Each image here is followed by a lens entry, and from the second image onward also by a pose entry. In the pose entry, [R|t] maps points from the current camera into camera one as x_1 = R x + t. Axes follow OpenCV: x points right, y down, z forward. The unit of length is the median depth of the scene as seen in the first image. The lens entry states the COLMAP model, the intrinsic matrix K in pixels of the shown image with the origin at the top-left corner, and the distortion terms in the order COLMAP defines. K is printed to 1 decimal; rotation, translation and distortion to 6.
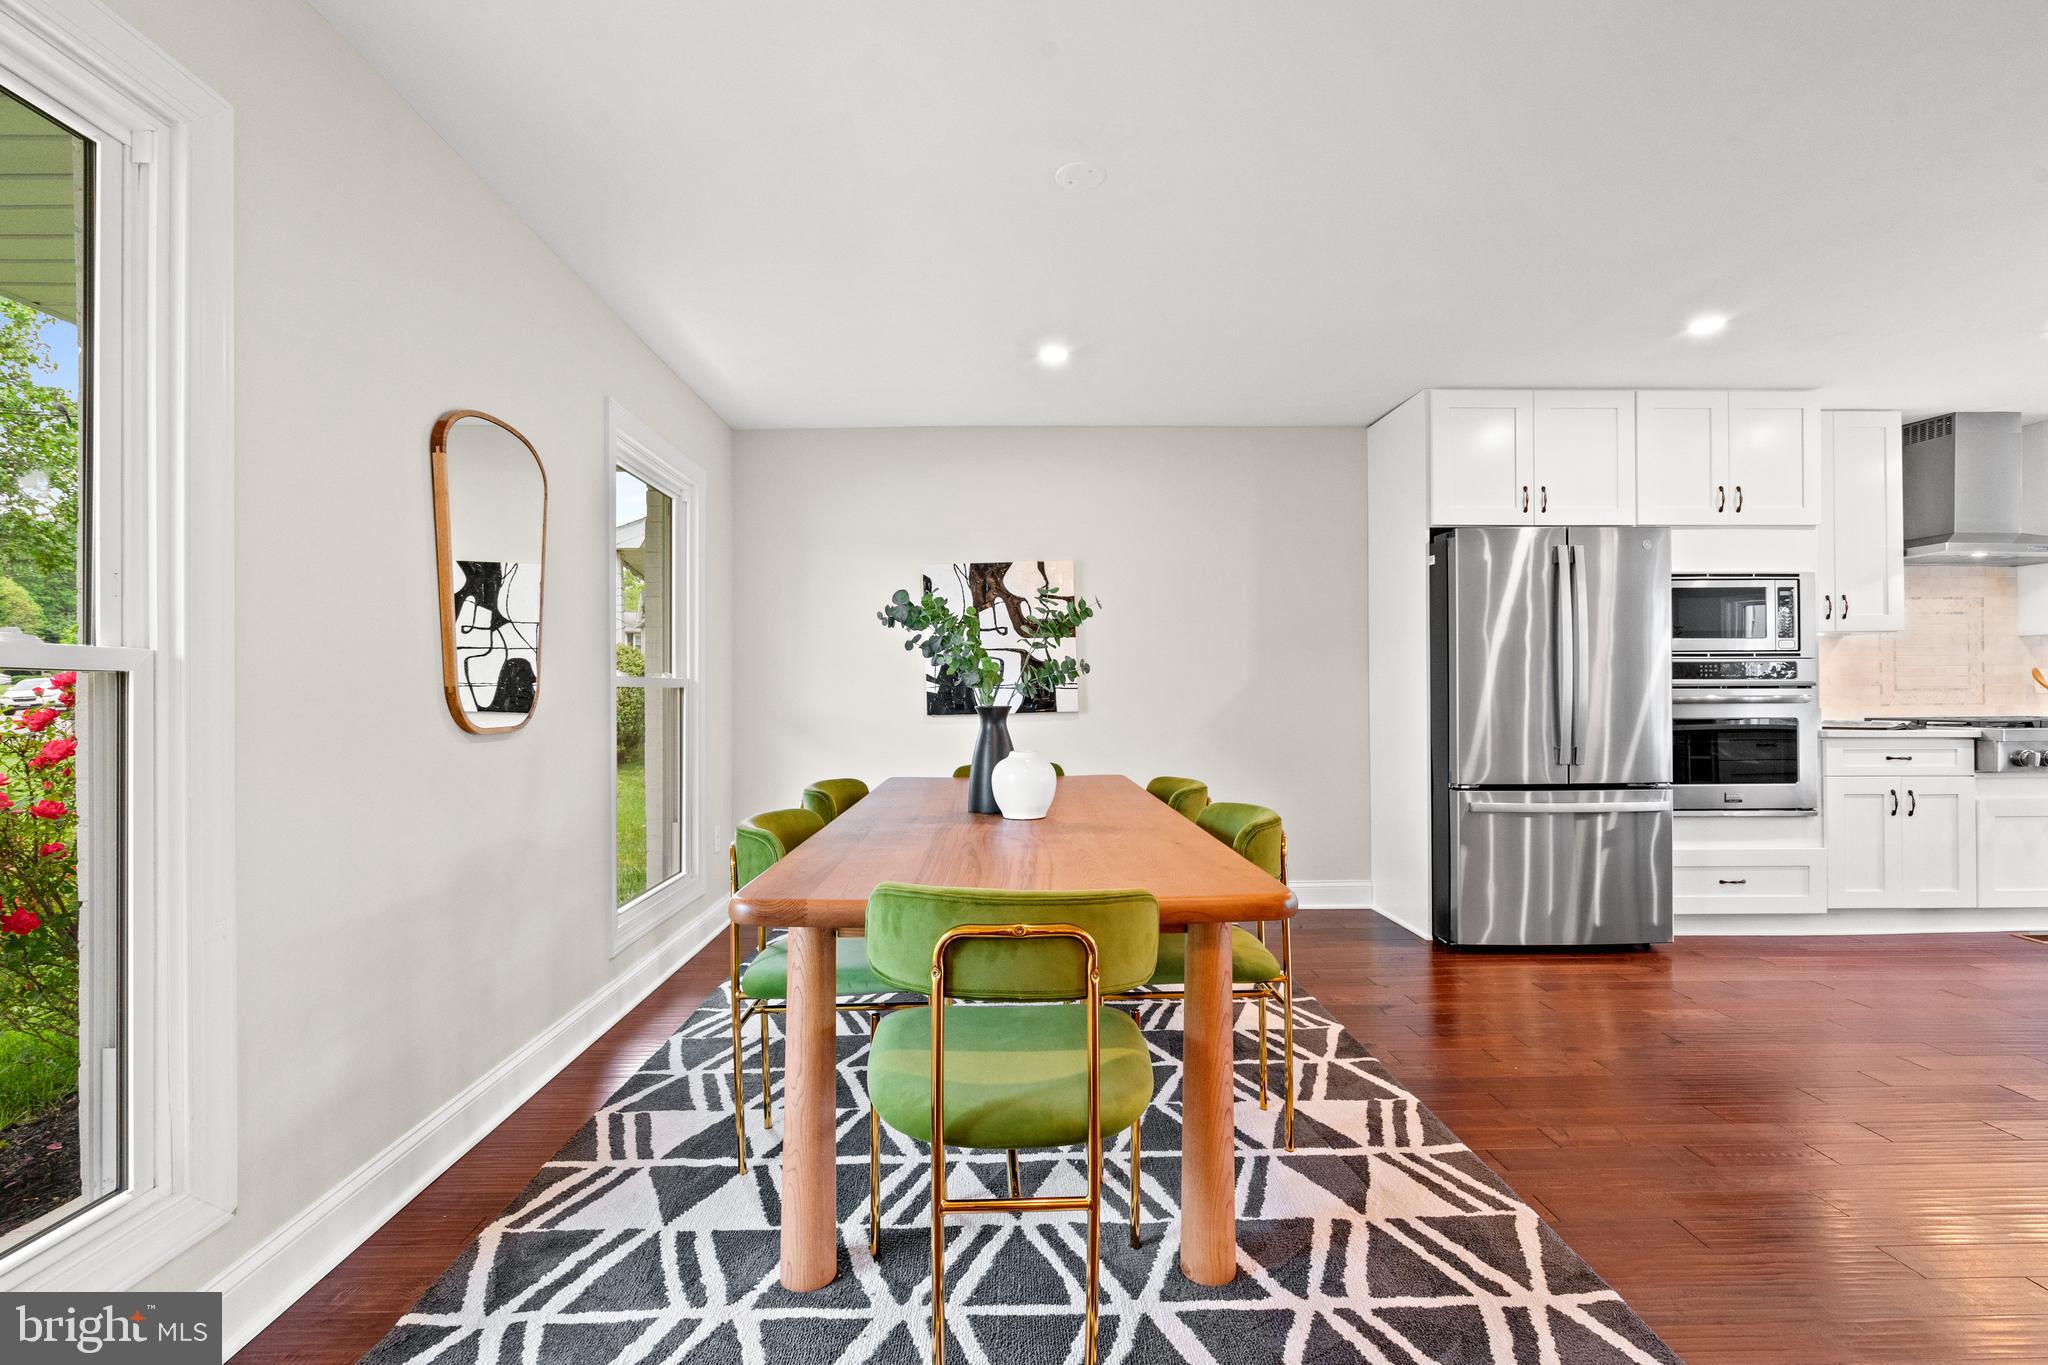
lens RADIAL K [[923.1, 0, 1020.7], [0, 923.1, 691.3], [0, 0, 1]] dist [-0.000636, 0.000376]
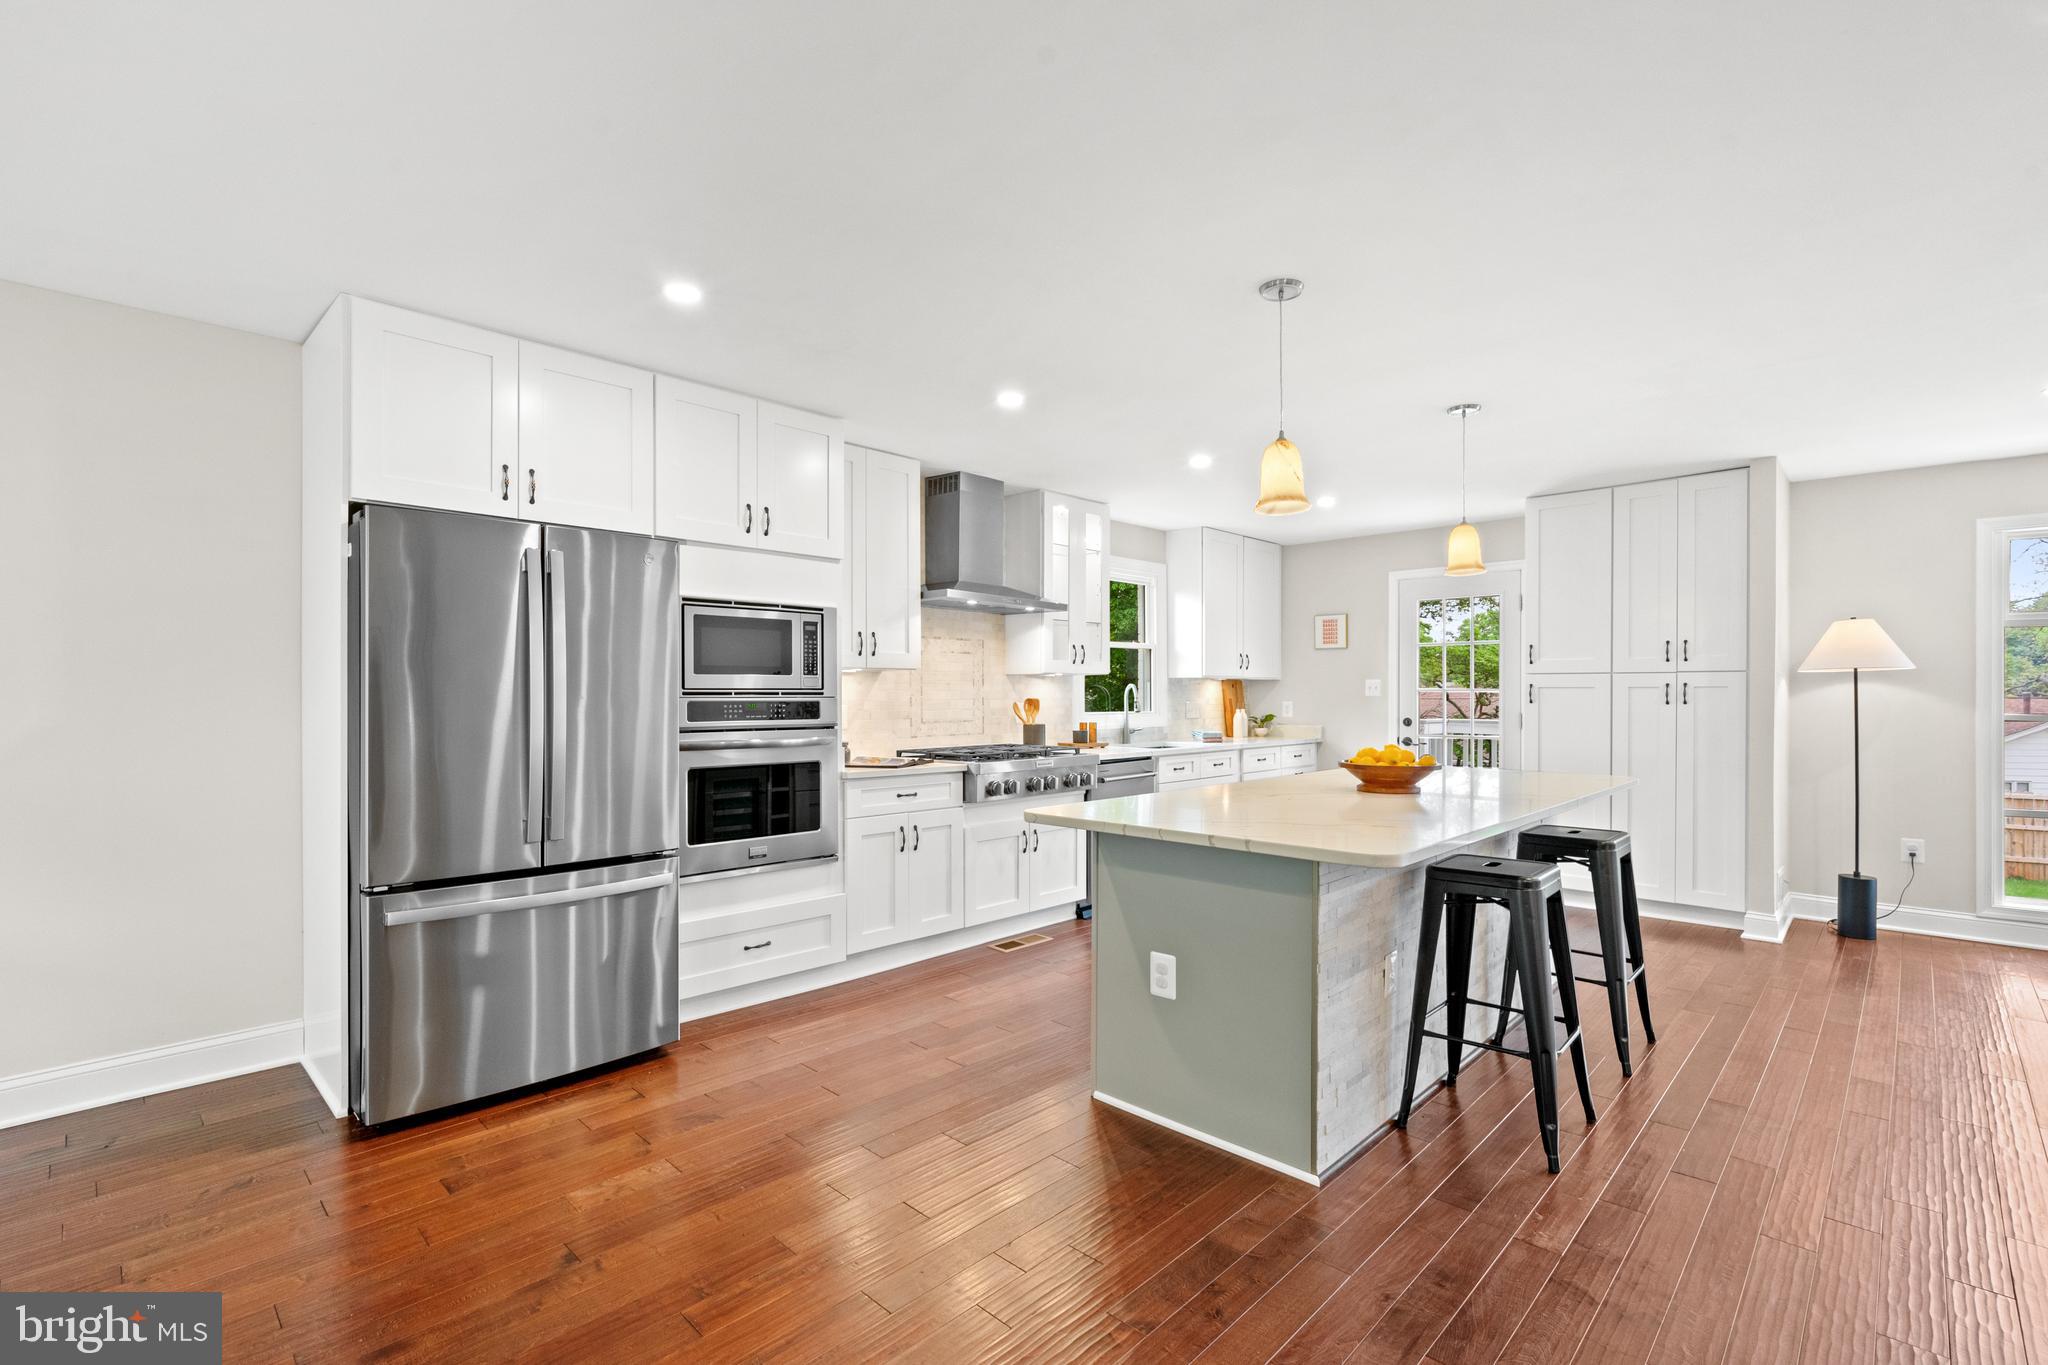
lens RADIAL K [[923.1, 0, 1020.7], [0, 923.1, 691.3], [0, 0, 1]] dist [-0.000636, 0.000376]
pose [[0.713609, 0.007510, 0.700504, 0.322525], [-0.004079, 0.999970, -0.006565, -0.036411], [-0.700532, 0.001827, 0.713619, 0.178978]]
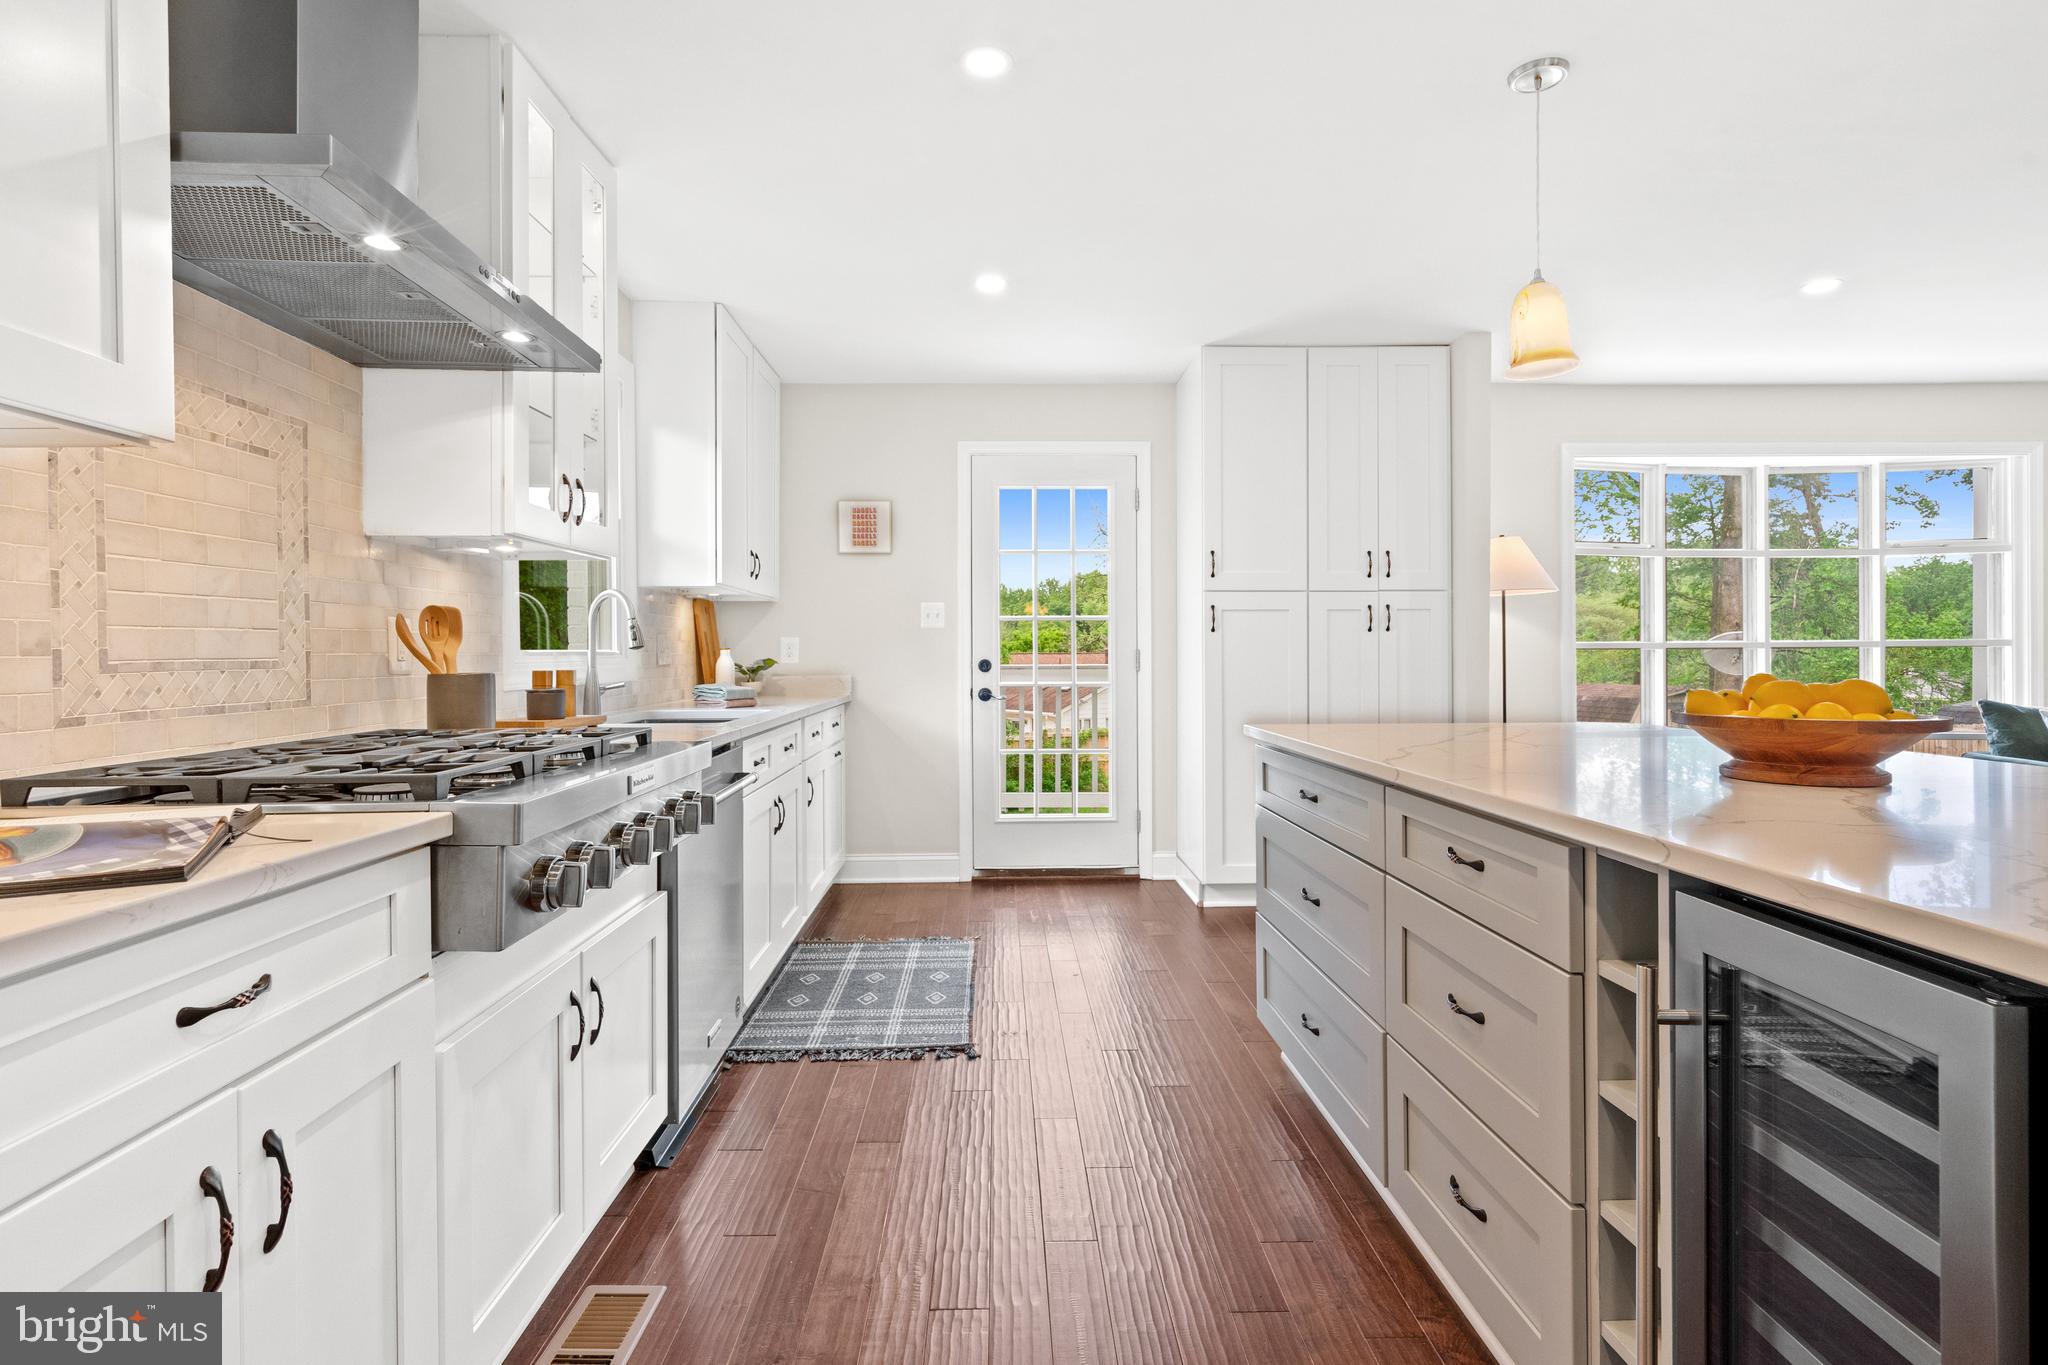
lens RADIAL K [[1025.7, 0, 1015.9], [0, 1025.7, 653.5], [0, 0, 1]] dist [0.000873, 0.000104]
pose [[-0.001208, 0.005120, 0.999986, 0.720014], [0.004588, 0.999976, -0.005114, -0.003875], [-0.999989, 0.004582, -0.001232, 0.822949]]
